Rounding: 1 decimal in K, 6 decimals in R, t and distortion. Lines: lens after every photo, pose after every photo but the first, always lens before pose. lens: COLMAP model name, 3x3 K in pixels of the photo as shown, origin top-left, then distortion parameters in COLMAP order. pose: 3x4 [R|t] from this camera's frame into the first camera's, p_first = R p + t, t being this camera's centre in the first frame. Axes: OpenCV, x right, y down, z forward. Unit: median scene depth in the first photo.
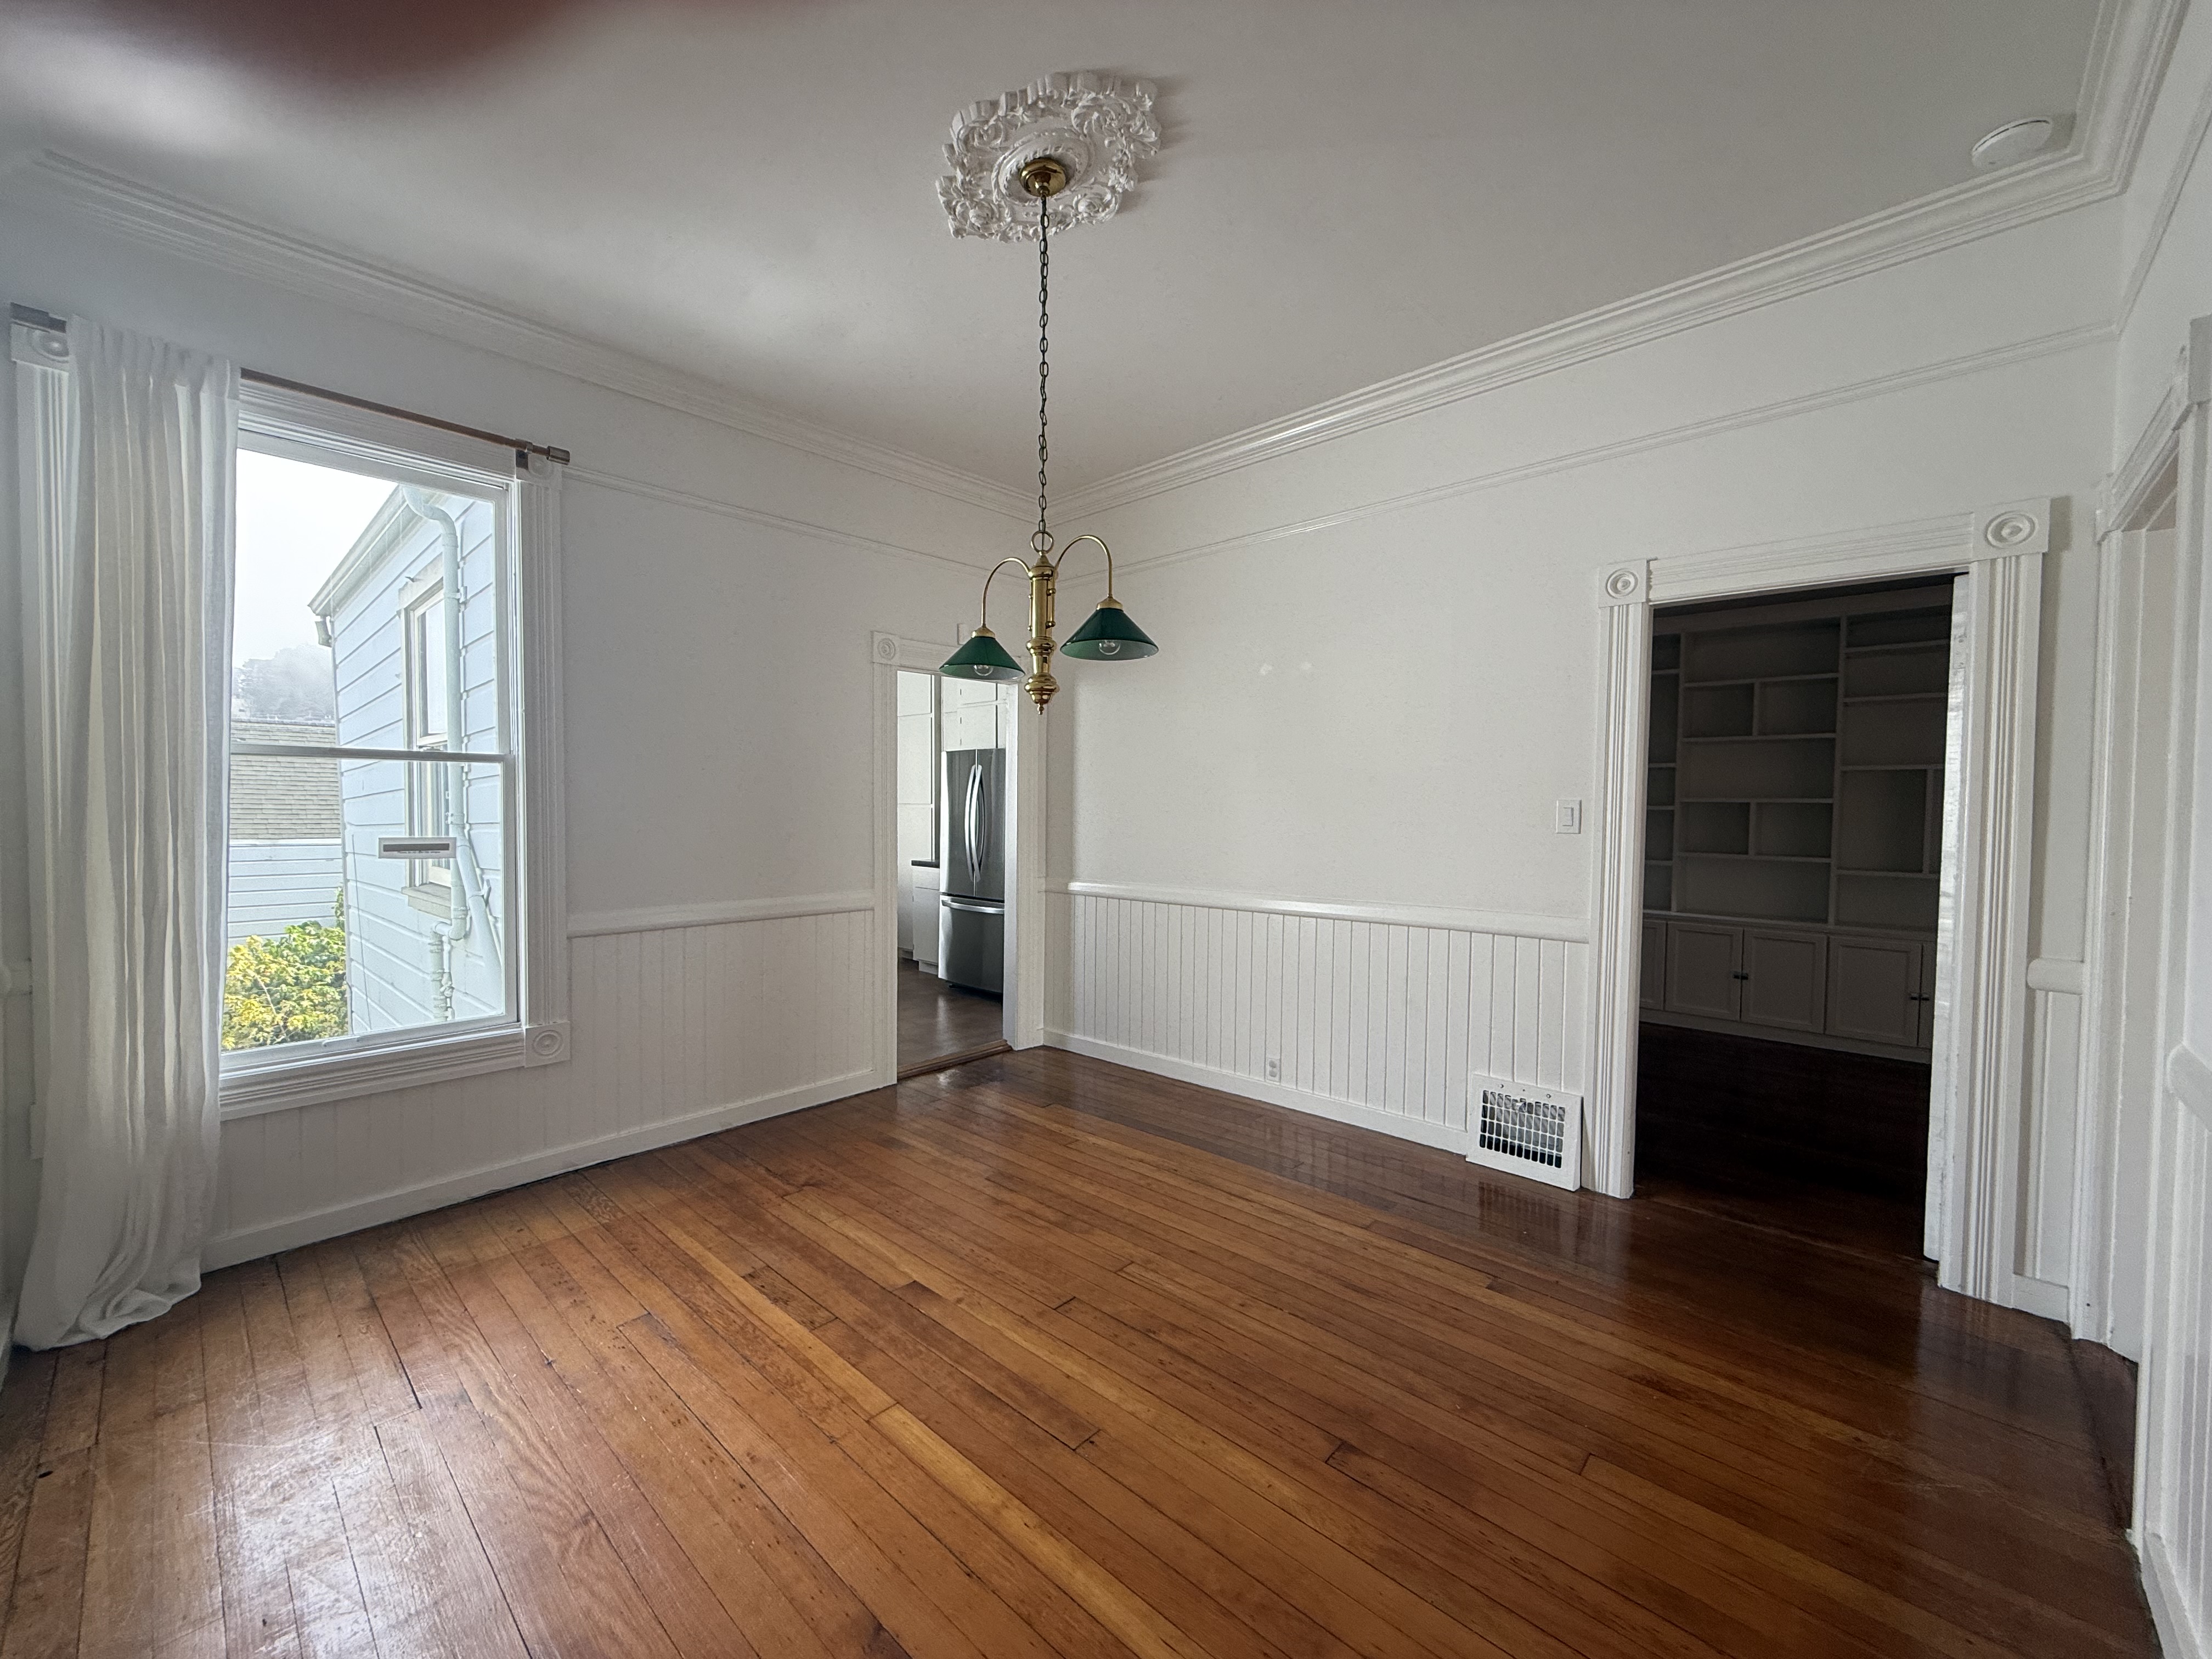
lens RADIAL K [[883.9, 0, 1098.5], [0, 883.9, 833.0], [0, 0, 1]] dist [0.001329, 0.000043]
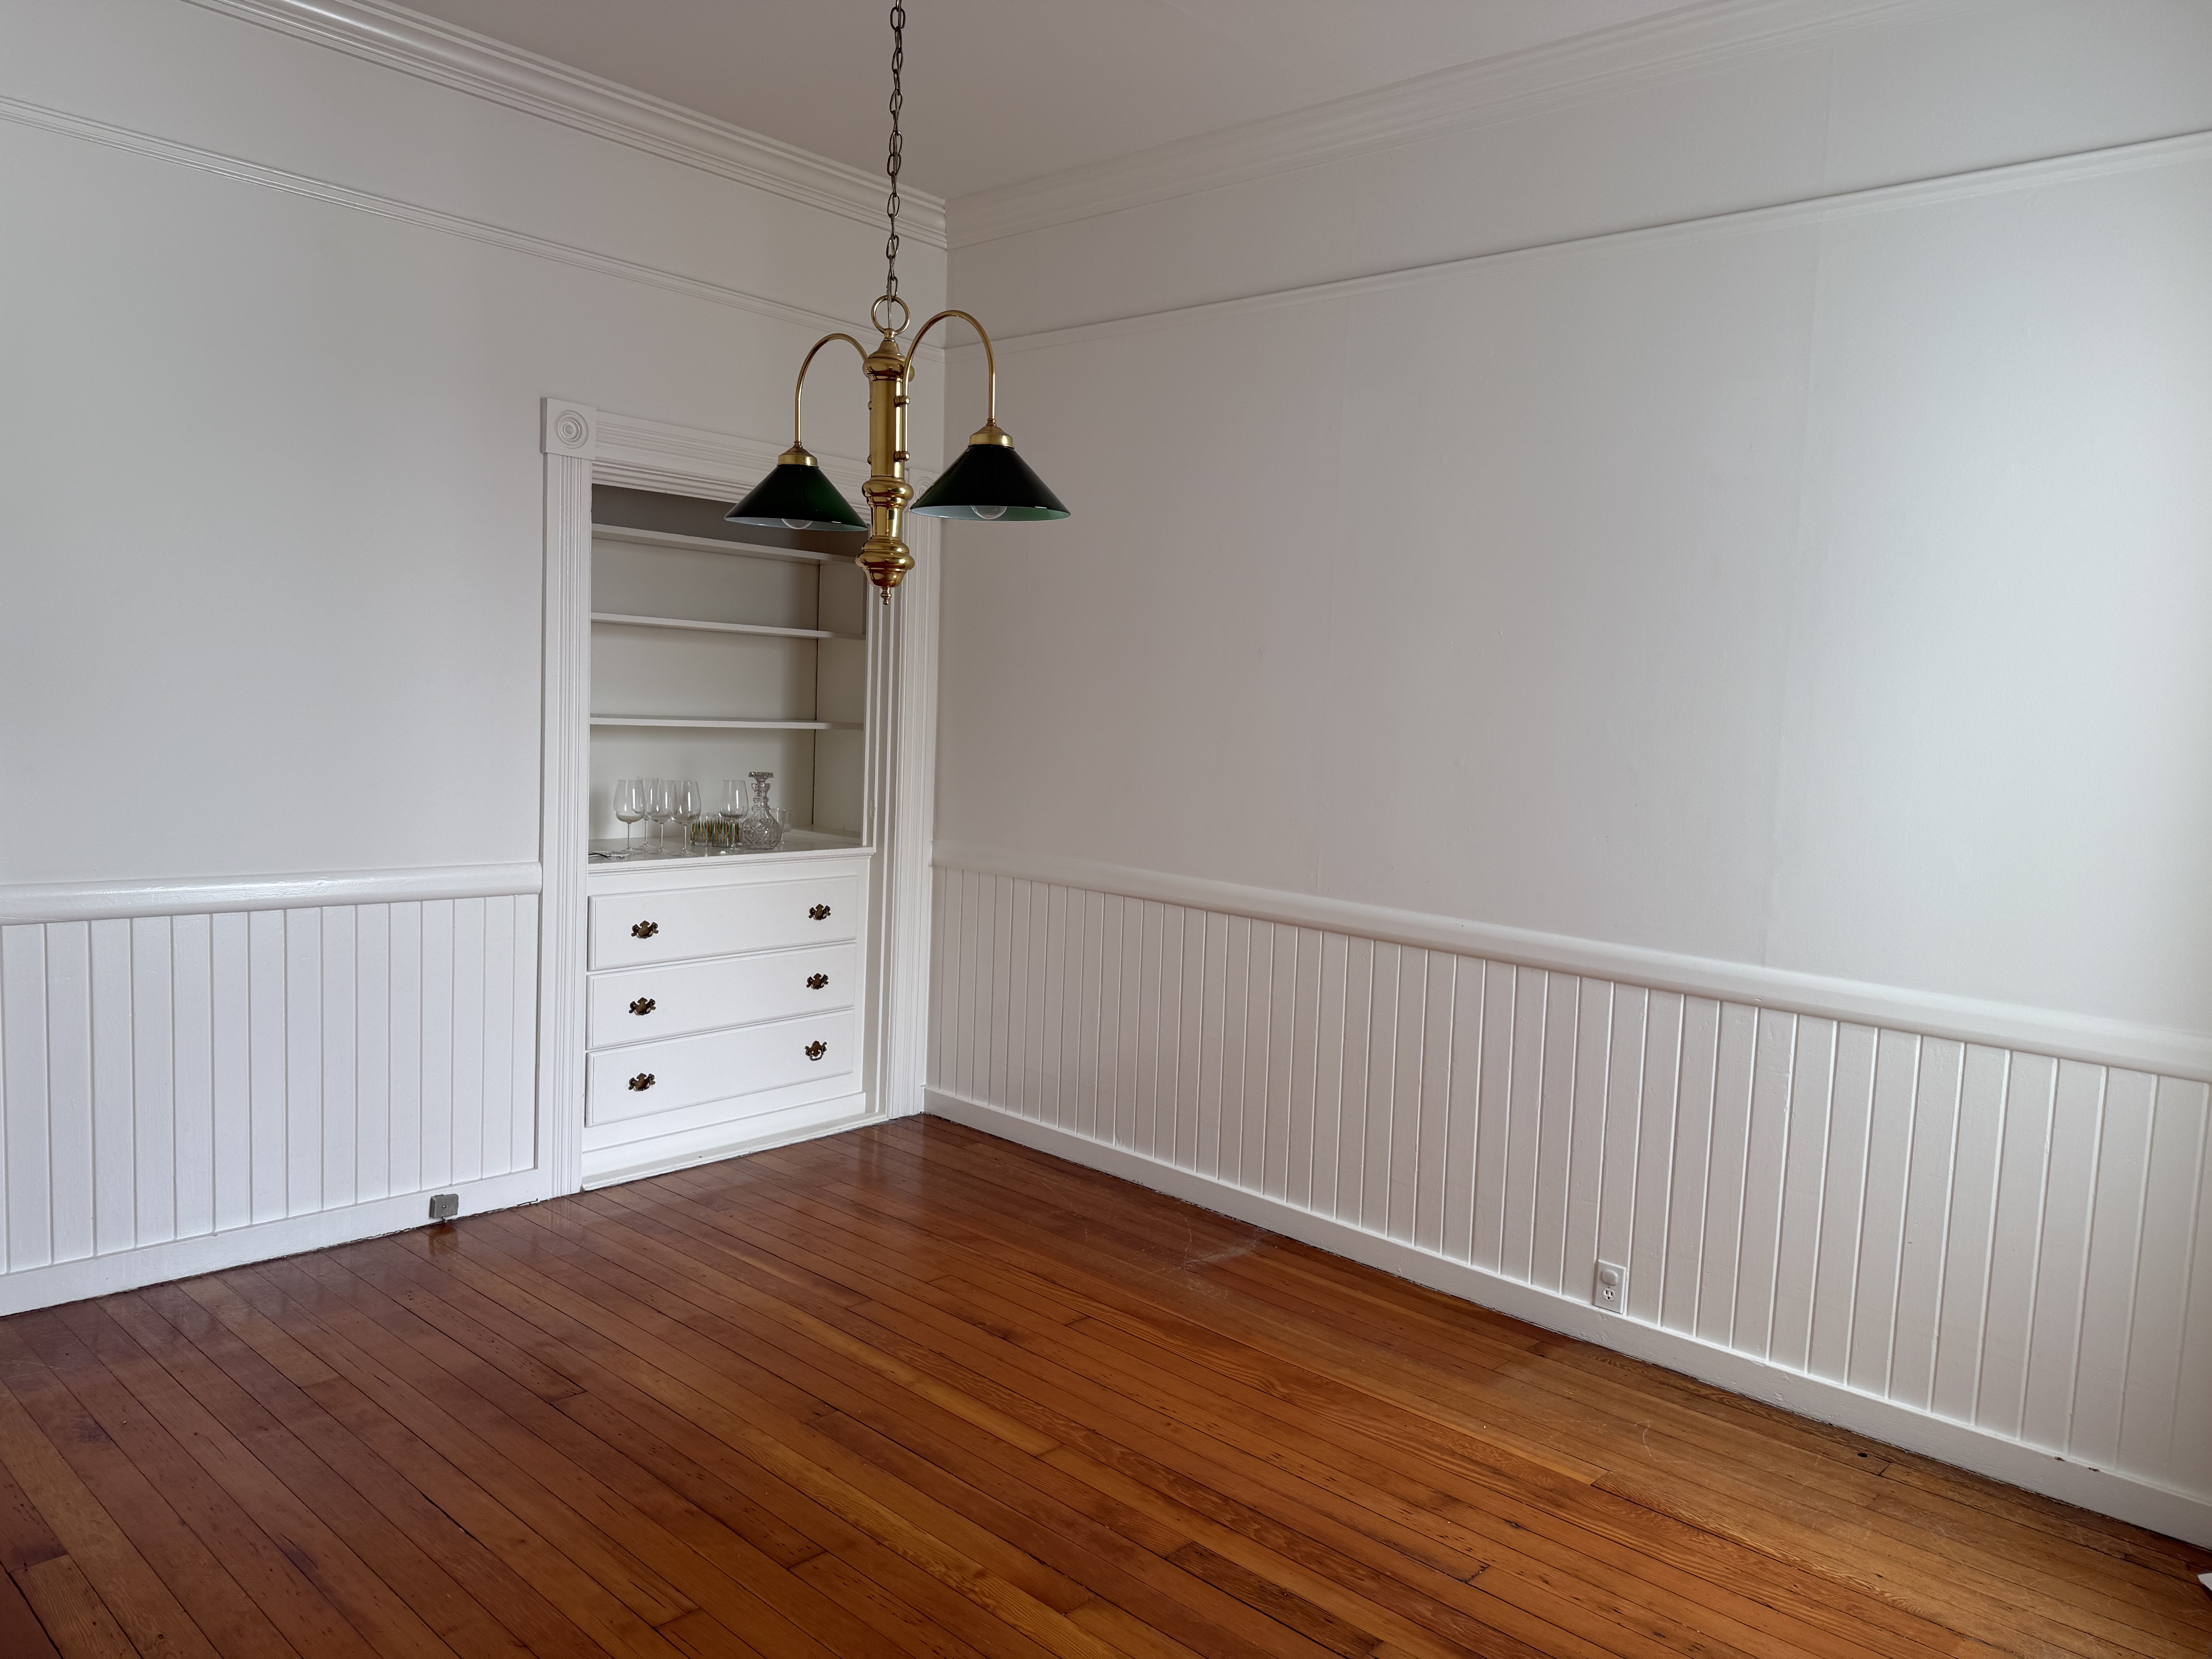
lens RADIAL K [[1554.6, 0, 1100.3], [0, 1554.6, 832.4], [0, 0, 1]] dist [0.052073, -0.068384]
pose [[-0.998710, -0.048802, -0.014032, -0.215847], [-0.050164, 0.991075, 0.123505, -0.126616], [0.007880, 0.124050, -0.992245, 2.184866]]
